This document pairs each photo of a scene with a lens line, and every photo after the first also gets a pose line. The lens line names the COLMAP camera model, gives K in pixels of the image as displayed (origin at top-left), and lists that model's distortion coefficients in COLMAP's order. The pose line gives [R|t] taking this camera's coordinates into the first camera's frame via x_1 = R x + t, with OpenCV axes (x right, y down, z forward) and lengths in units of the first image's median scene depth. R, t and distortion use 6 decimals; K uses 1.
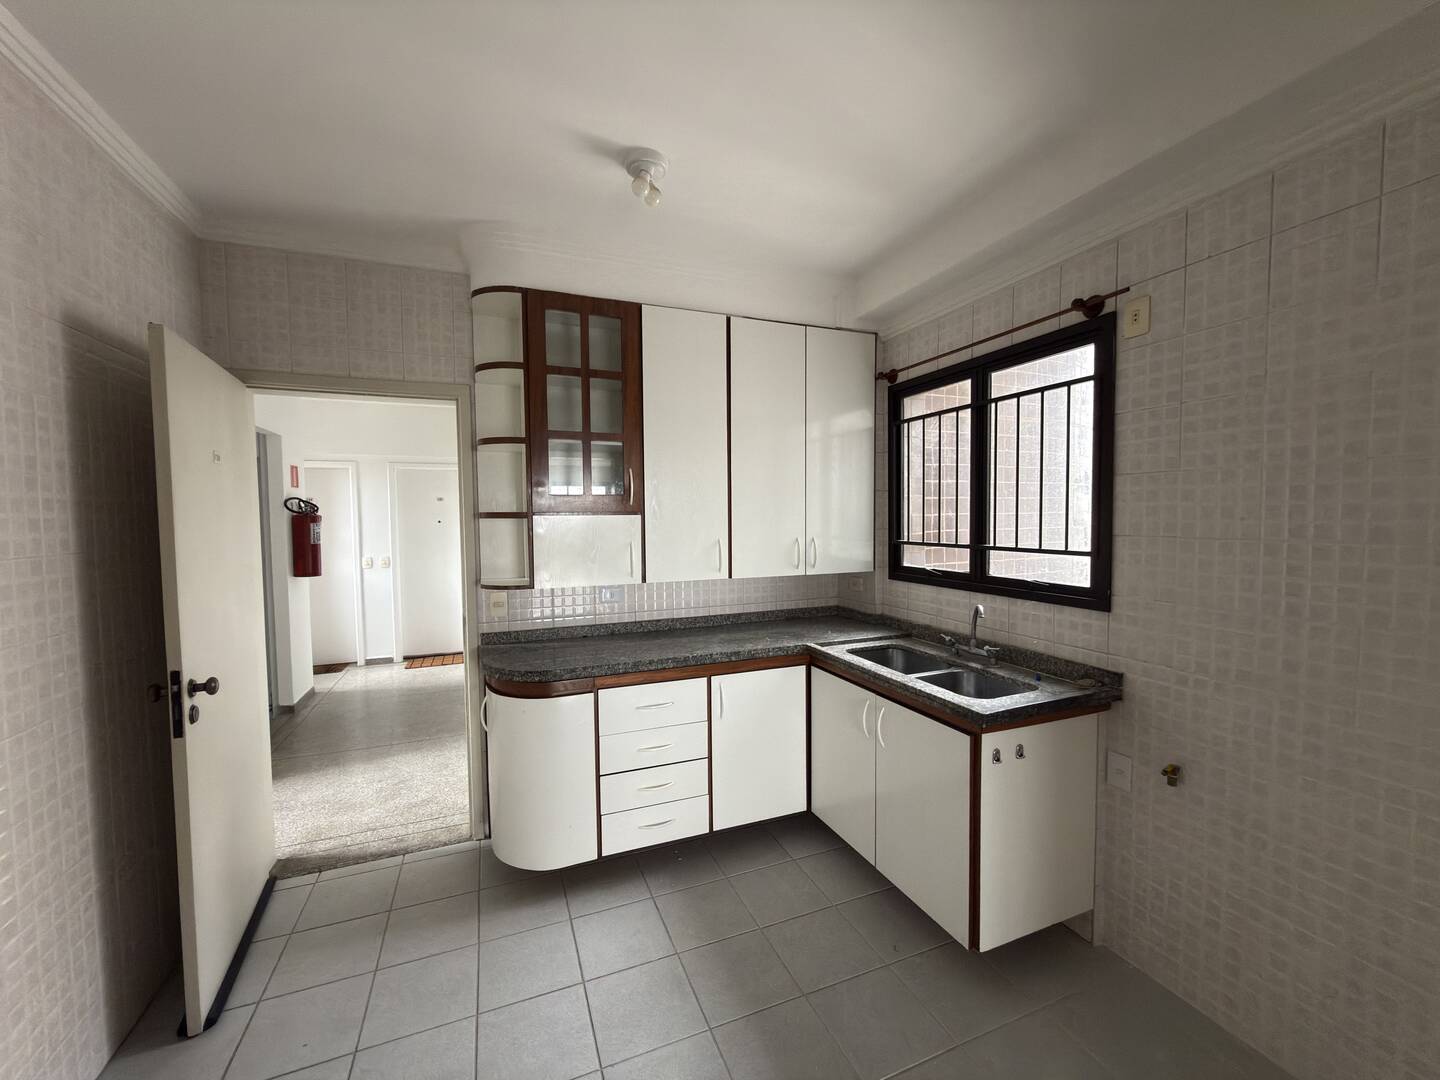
lens RADIAL K [[574.5, 0, 718.9], [0, 574.5, 543.3], [0, 0, 1]] dist [0.001280, 0.000460]
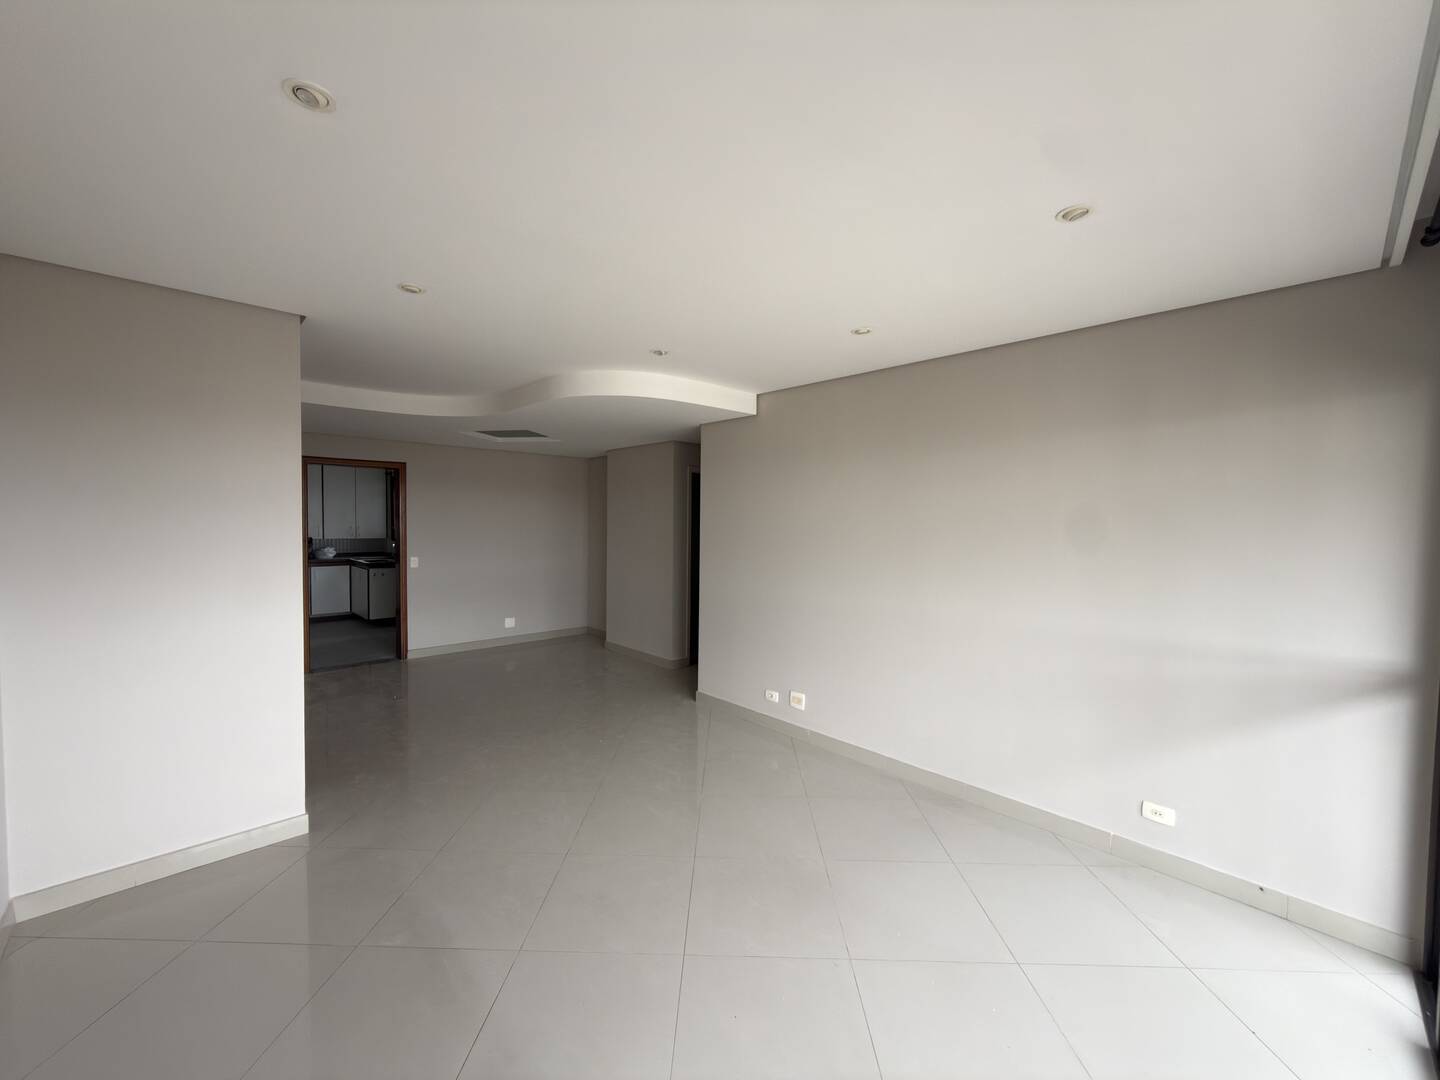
lens RADIAL K [[574.5, 0, 718.9], [0, 574.5, 543.3], [0, 0, 1]] dist [0.001280, 0.000460]
pose [[0.930649, 0.011214, 0.365740, 0.964652], [-0.009276, 0.999932, -0.007055, 0.099198], [-0.365794, 0.003173, 0.930690, -2.973257]]
